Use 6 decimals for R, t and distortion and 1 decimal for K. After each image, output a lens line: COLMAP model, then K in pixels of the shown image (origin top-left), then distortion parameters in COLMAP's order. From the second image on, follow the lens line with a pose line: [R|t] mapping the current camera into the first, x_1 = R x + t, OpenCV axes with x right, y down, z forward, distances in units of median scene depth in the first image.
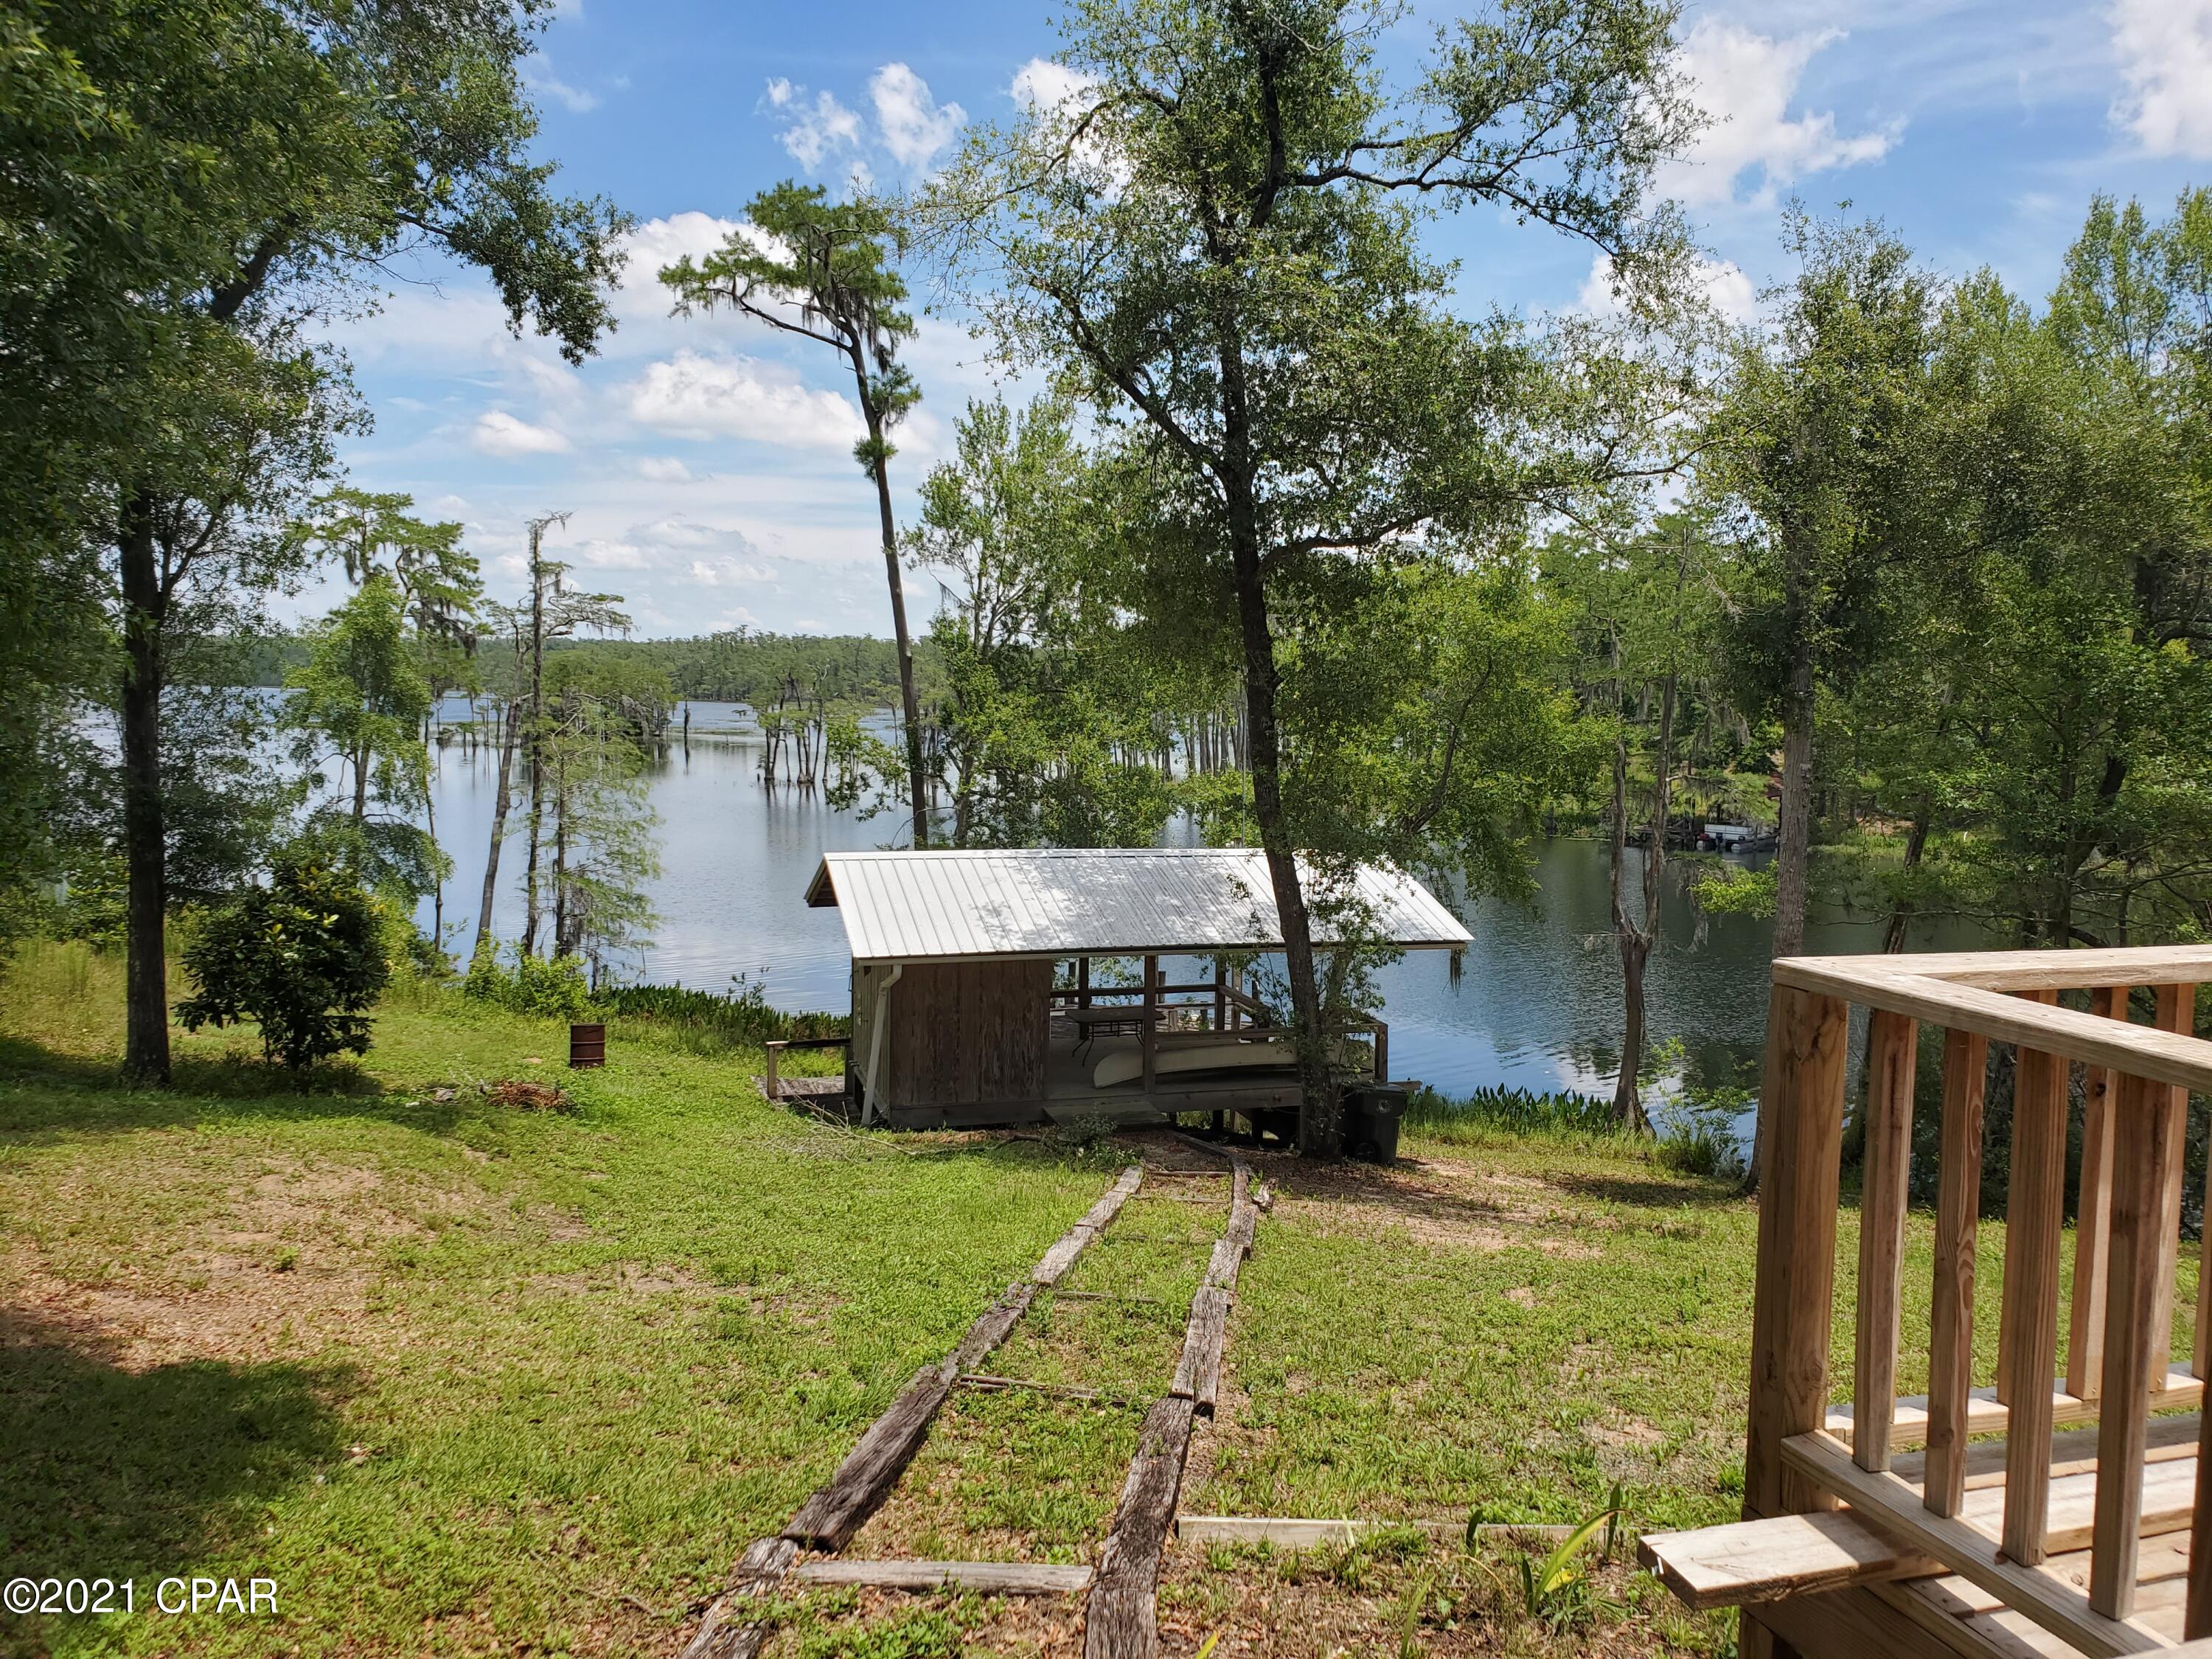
lens RADIAL K [[1727.2, 0, 1102.2], [0, 1727.2, 831.7], [0, 0, 1]] dist [-0.000029, 0.015965]
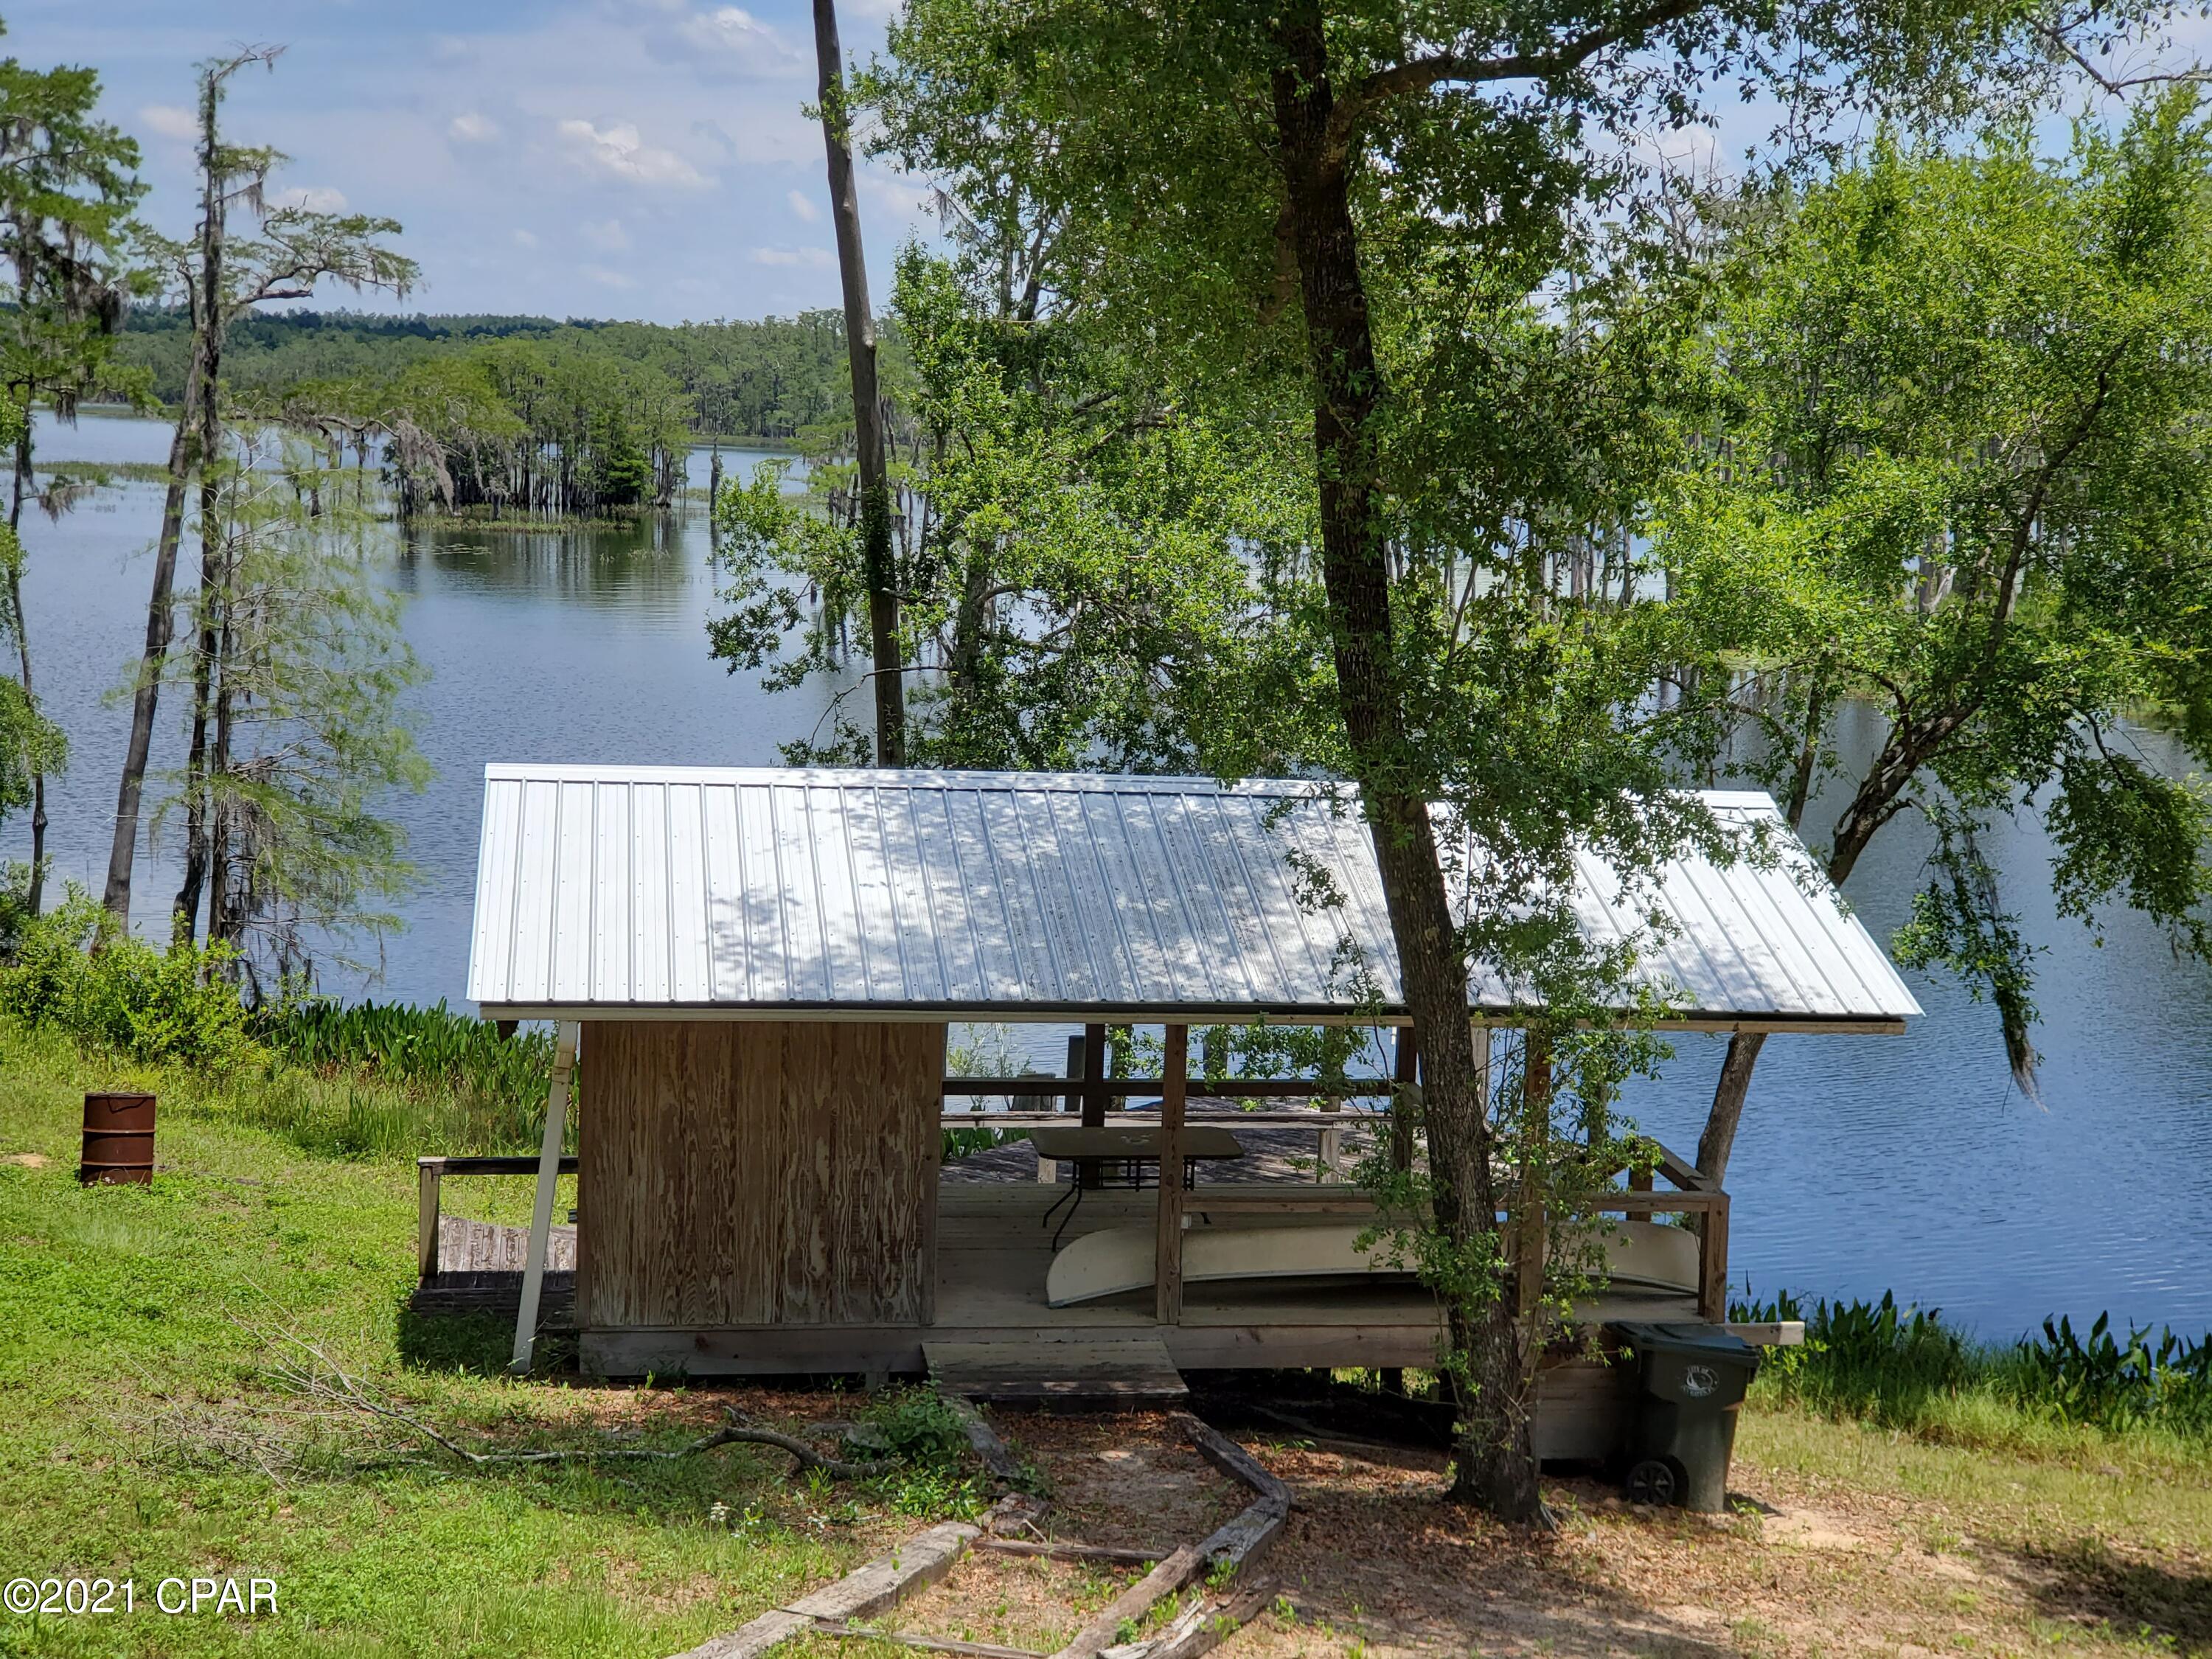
lens RADIAL K [[3332.9, 0, 1109.7], [0, 3332.9, 815.4], [0, 0, 1]] dist [0.059800, 0.000000]
pose [[0.990153, 0.037085, -0.134989, 0.079305], [-0.032720, 0.998872, 0.034413, -0.006370], [0.136113, -0.029658, 0.990249, 0.086021]]
